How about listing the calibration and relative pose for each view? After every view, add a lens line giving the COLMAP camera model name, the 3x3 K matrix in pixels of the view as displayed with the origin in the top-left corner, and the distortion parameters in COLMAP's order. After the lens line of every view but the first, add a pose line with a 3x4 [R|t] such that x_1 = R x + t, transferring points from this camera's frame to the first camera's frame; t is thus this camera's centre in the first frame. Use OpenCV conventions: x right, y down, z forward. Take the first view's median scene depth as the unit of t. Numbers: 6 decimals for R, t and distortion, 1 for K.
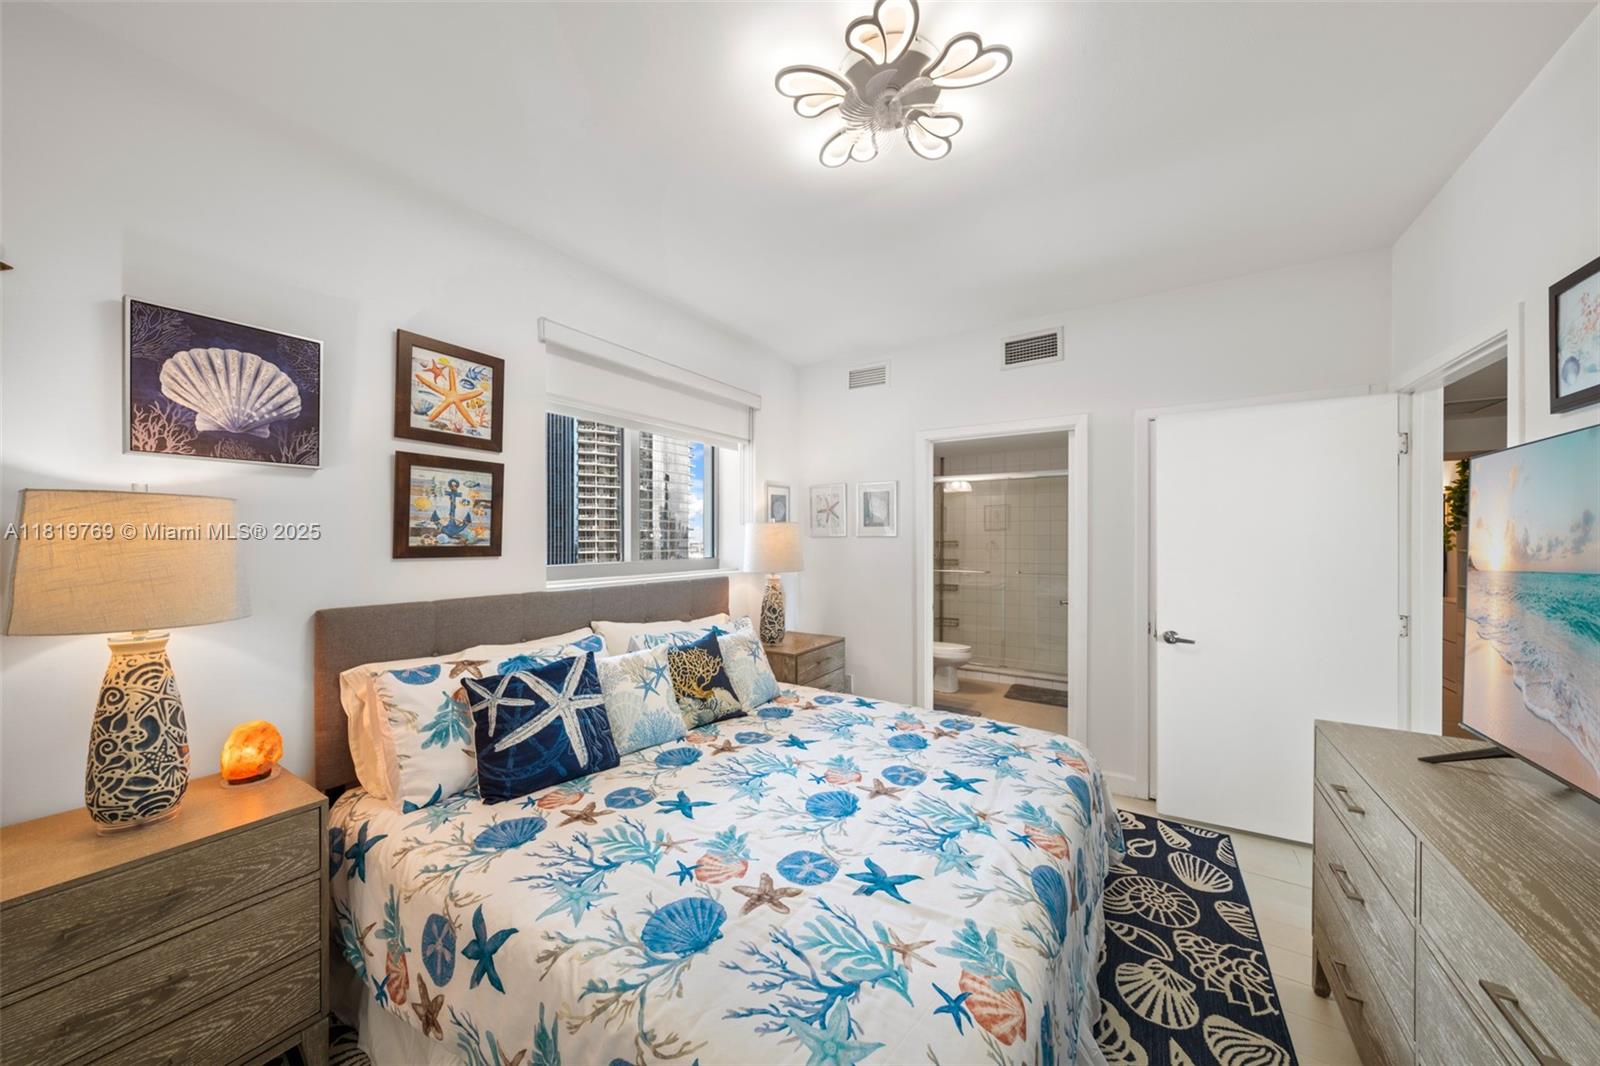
lens RADIAL K [[532.4, 0, 800.0], [0, 532.4, 533.0], [0, 0, 1]] dist [-0.007544, -0.000034]
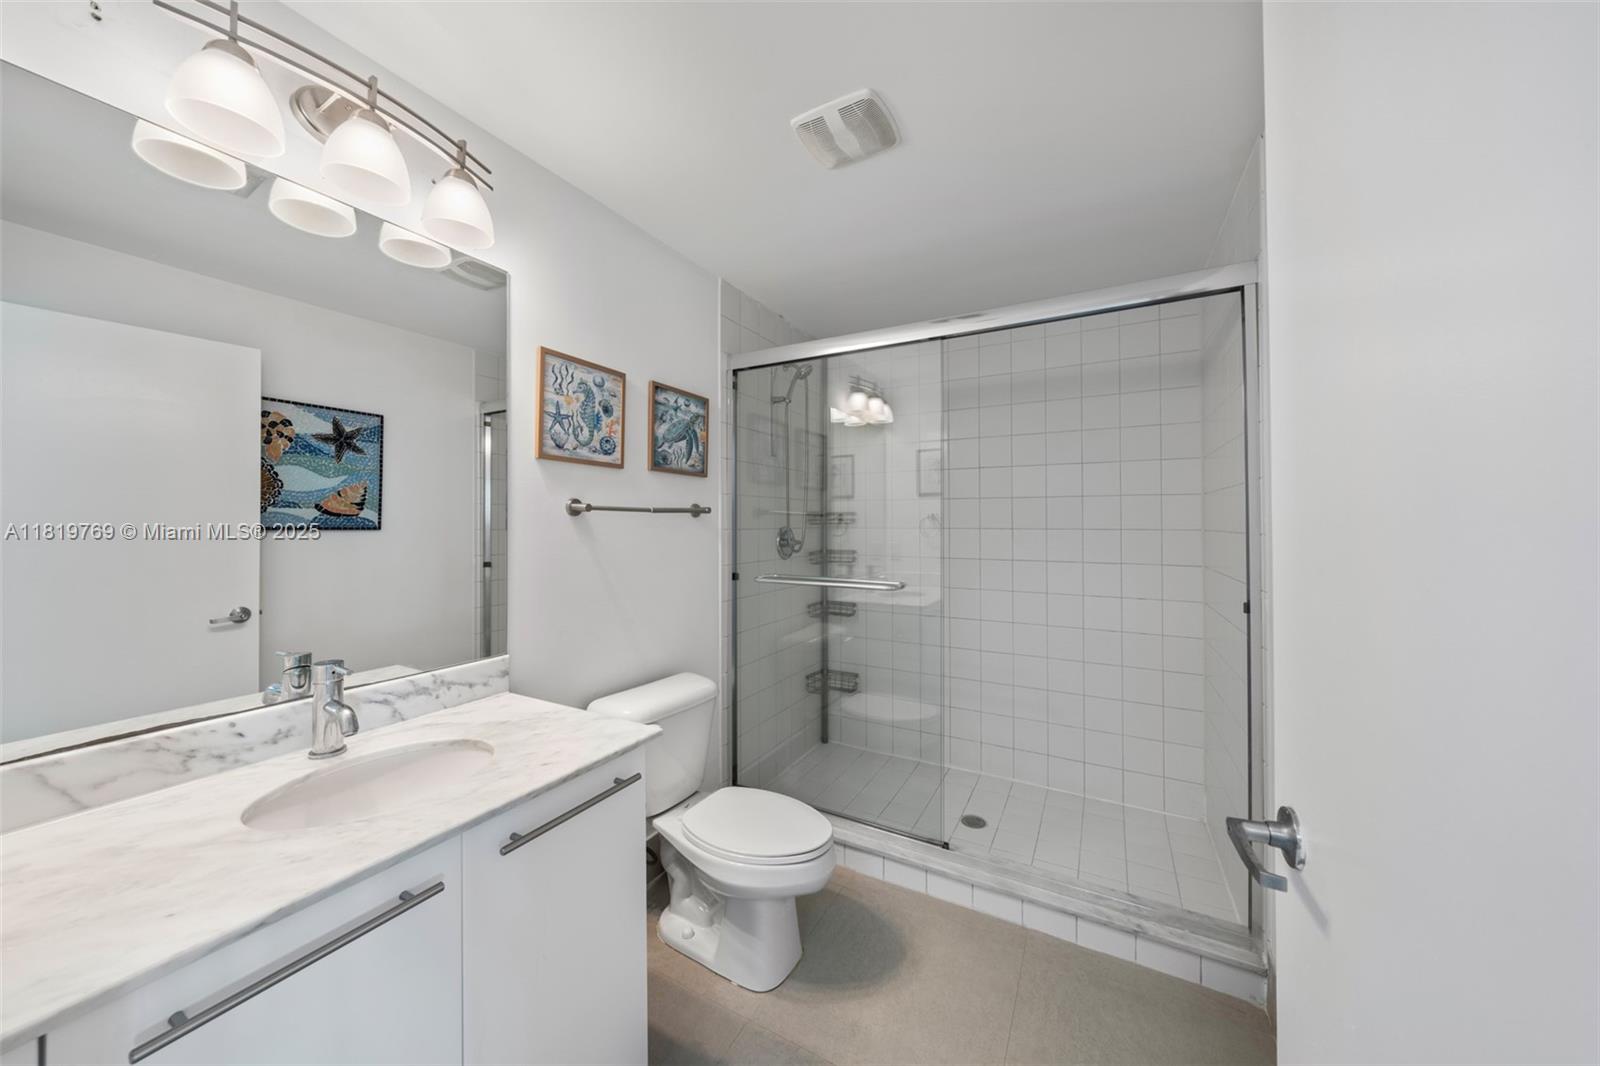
lens RADIAL K [[554.6, 0, 795.6], [0, 554.6, 526.7], [0, 0, 1]] dist [-0.000922, -0.000024]
pose [[0.998006, -0.003306, 0.063026, 0.681296], [0.002346, 0.999880, 0.015293, 0.069516], [-0.063069, -0.015115, 0.997895, 1.648435]]
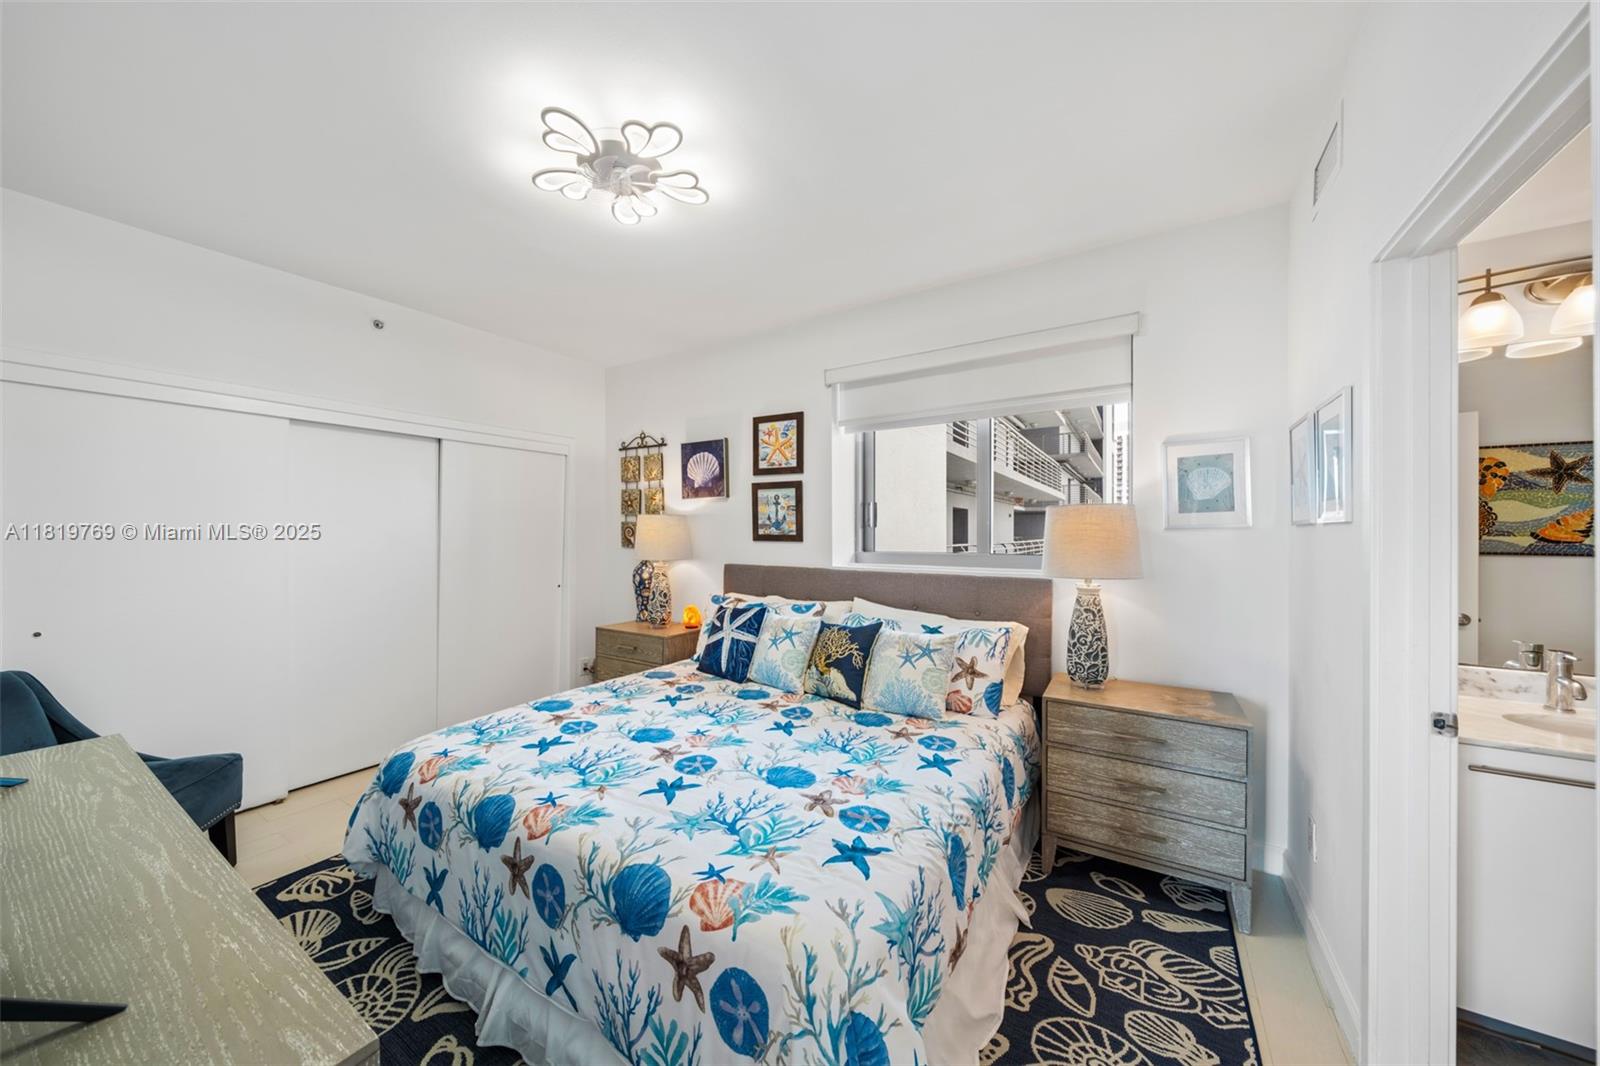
lens RADIAL K [[554.6, 0, 795.6], [0, 554.6, 526.7], [0, 0, 1]] dist [-0.000922, -0.000024]
pose [[0.010521, -0.013164, -0.999858, 1.094667], [0.006871, 0.999891, -0.013092, 0.023115], [0.999921, -0.006732, 0.010611, 1.040382]]
